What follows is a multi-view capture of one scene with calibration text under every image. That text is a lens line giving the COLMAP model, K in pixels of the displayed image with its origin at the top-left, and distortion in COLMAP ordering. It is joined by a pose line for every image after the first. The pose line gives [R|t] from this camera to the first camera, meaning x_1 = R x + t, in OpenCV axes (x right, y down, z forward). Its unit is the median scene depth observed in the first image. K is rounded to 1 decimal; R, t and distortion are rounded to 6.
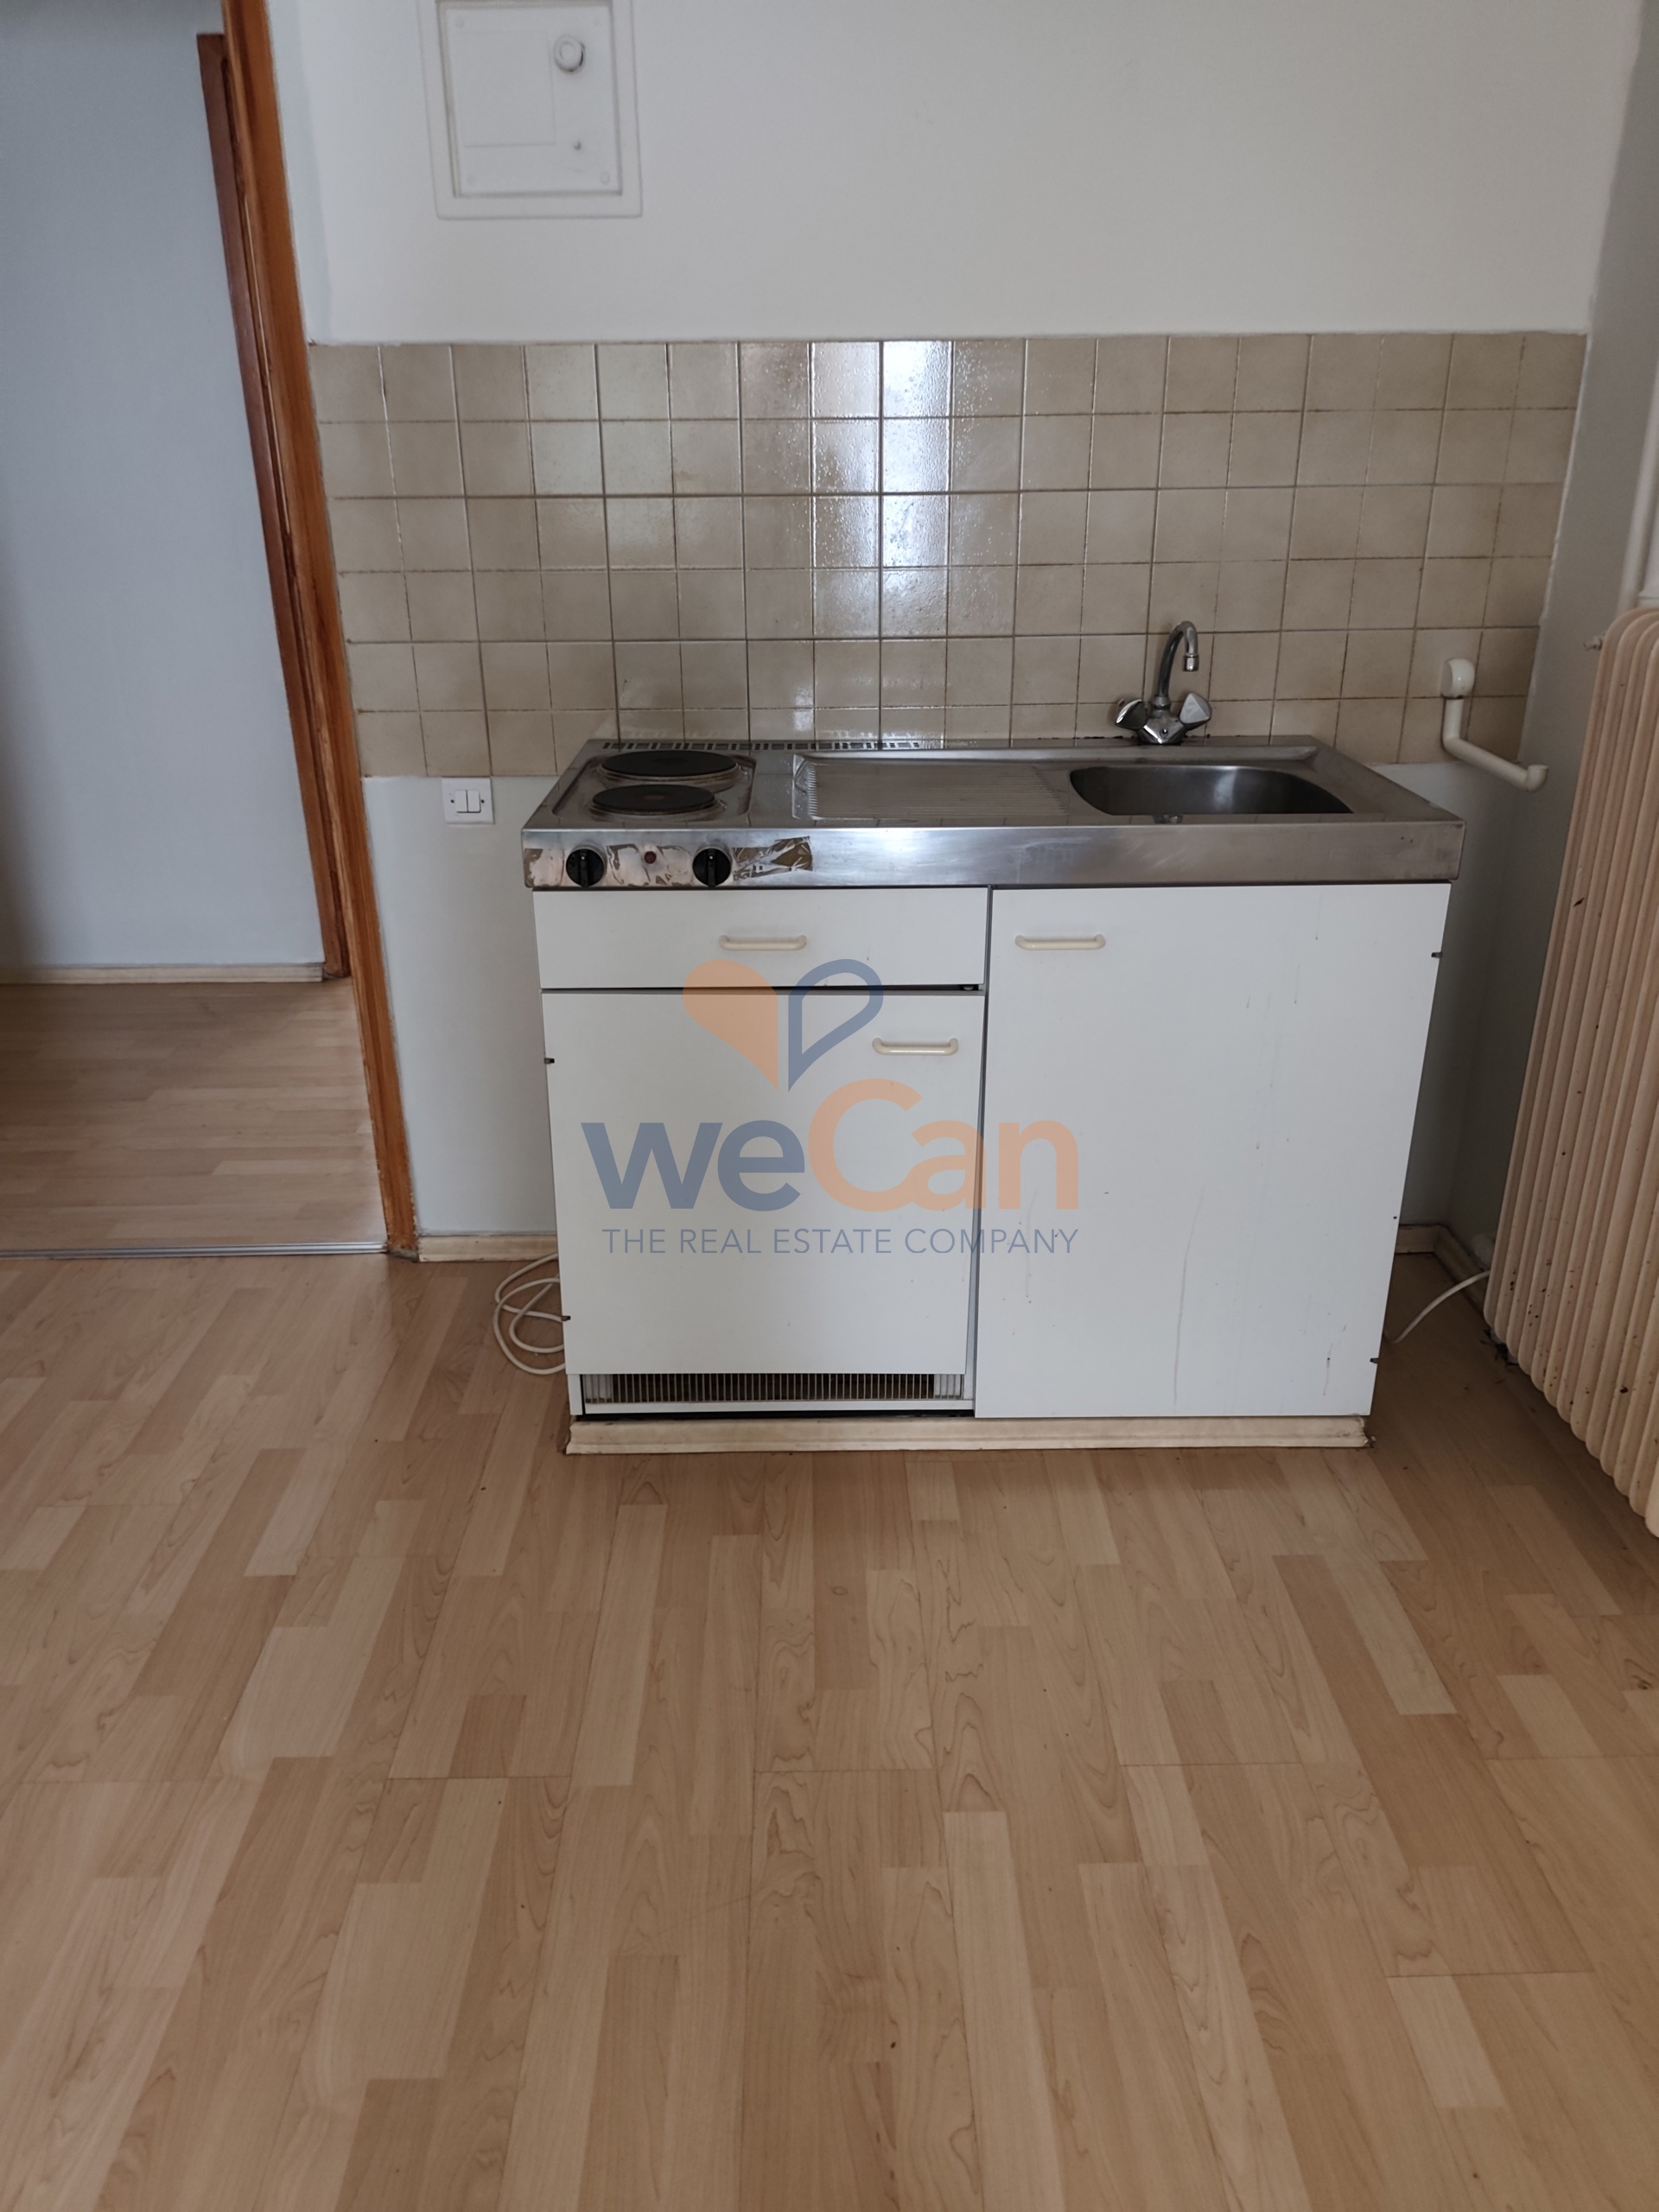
lens RADIAL K [[1535.0, 0, 813.6], [0, 1535.0, 1101.6], [0, 0, 1]] dist [0.019538, -0.010201]
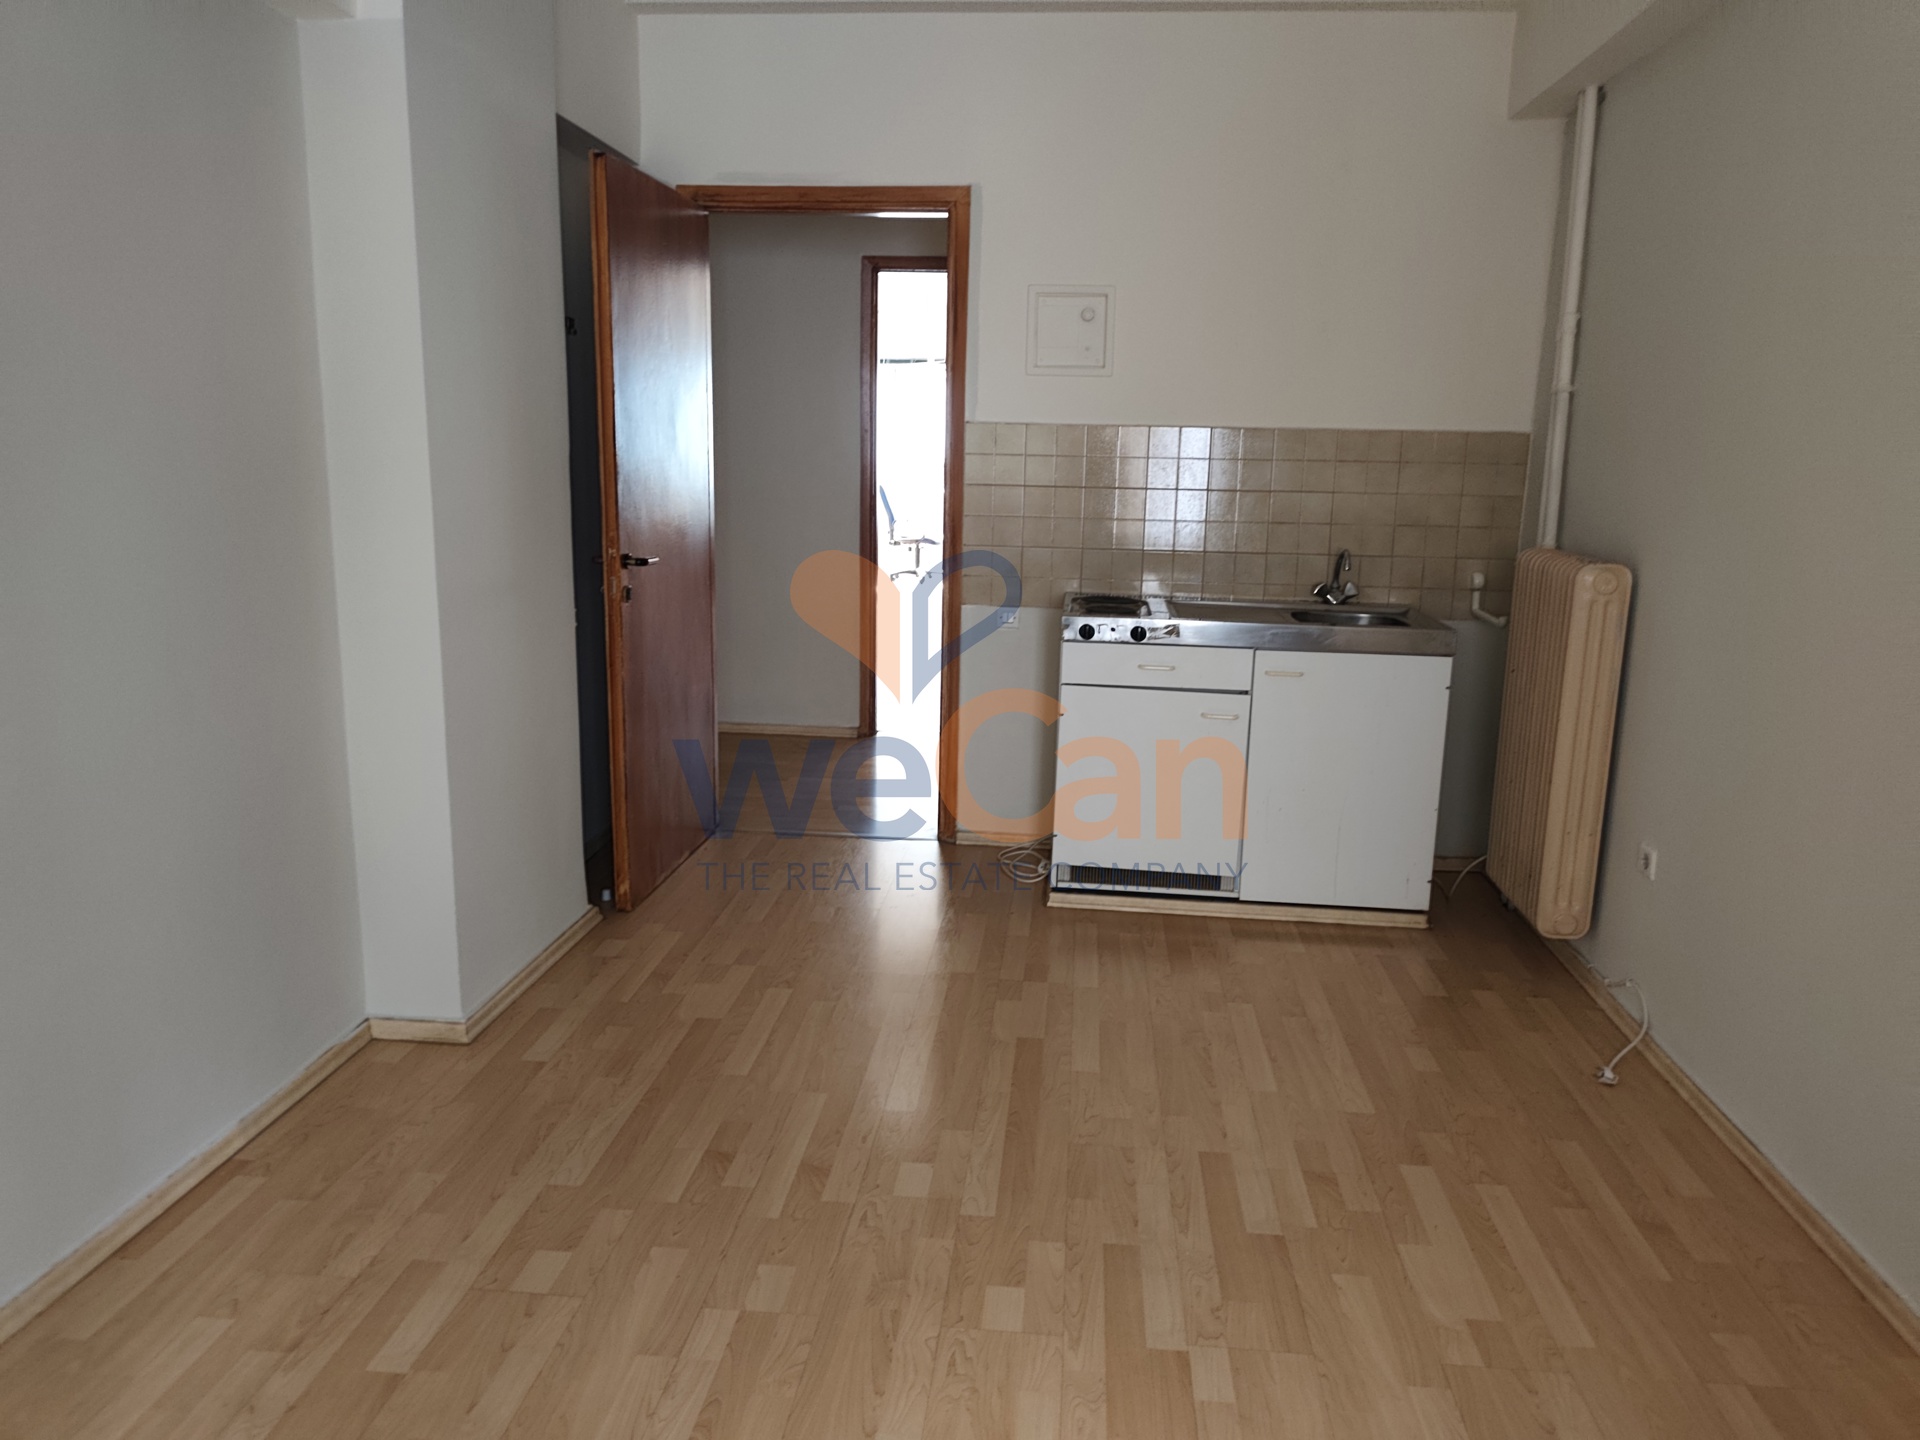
lens RADIAL K [[1332.3, 0, 970.0], [0, 1332.3, 714.9], [0, 0, 1]] dist [0.019538, -0.010201]
pose [[0.995014, 0.050962, -0.085730, -0.121740], [-0.066384, 0.979930, -0.187963, 0.324179], [0.074430, 0.192717, 0.978427, -0.889971]]
